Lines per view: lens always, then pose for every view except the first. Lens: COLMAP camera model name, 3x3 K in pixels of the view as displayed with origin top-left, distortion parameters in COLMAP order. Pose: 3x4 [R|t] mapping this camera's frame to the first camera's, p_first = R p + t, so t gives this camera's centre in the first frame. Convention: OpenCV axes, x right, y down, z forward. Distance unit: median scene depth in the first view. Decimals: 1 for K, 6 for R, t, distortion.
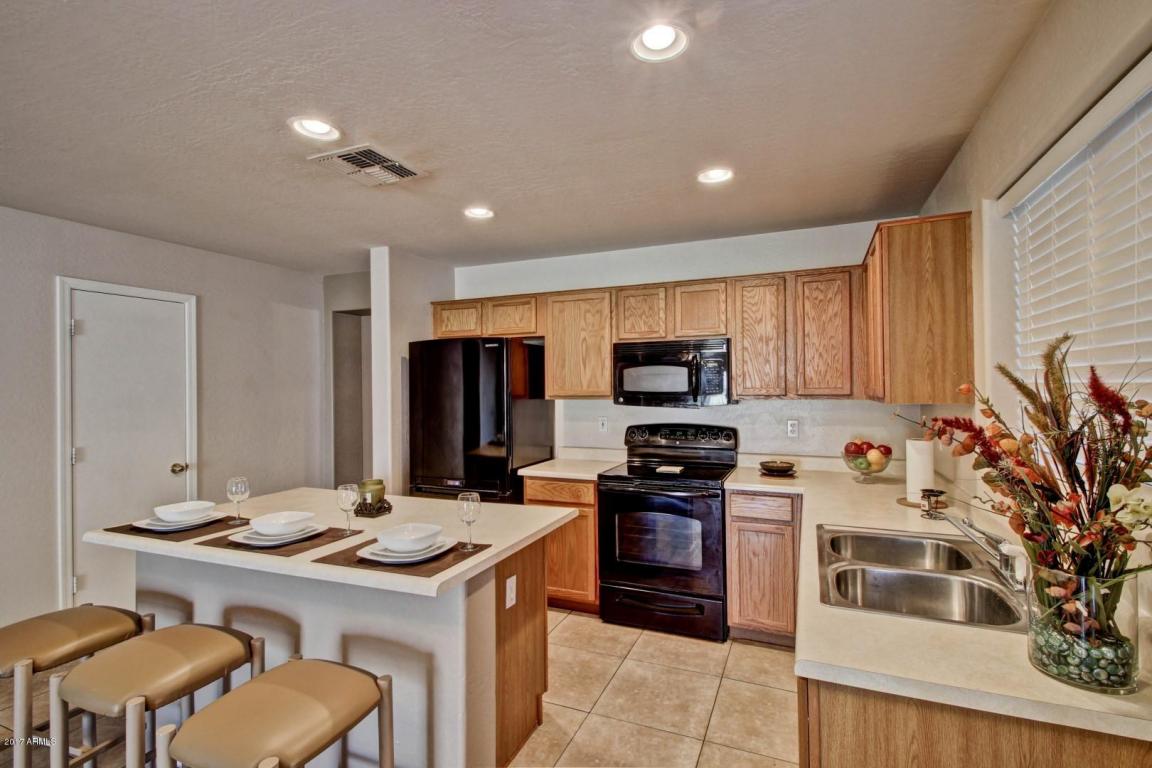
lens RADIAL K [[537.0, 0, 571.6], [0, 537.0, 384.6], [0, 0, 1]] dist [0.026802, -0.000304]
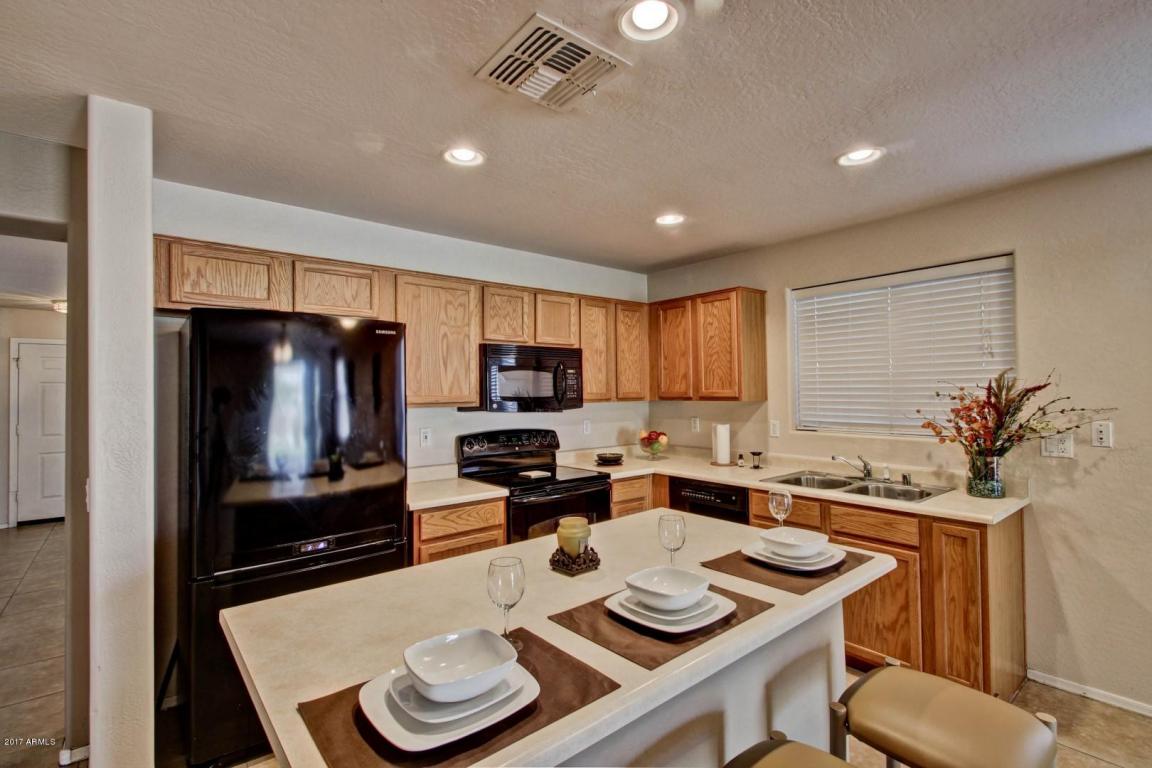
lens RADIAL K [[537.0, 0, 599.7], [0, 537.0, 385.3], [0, 0, 1]] dist [0.026802, -0.000304]
pose [[0.442921, 0.011655, 0.896485, -0.628469], [0.005393, 0.999863, -0.015663, 0.008041], [-0.896544, 0.011772, 0.442797, 0.418526]]
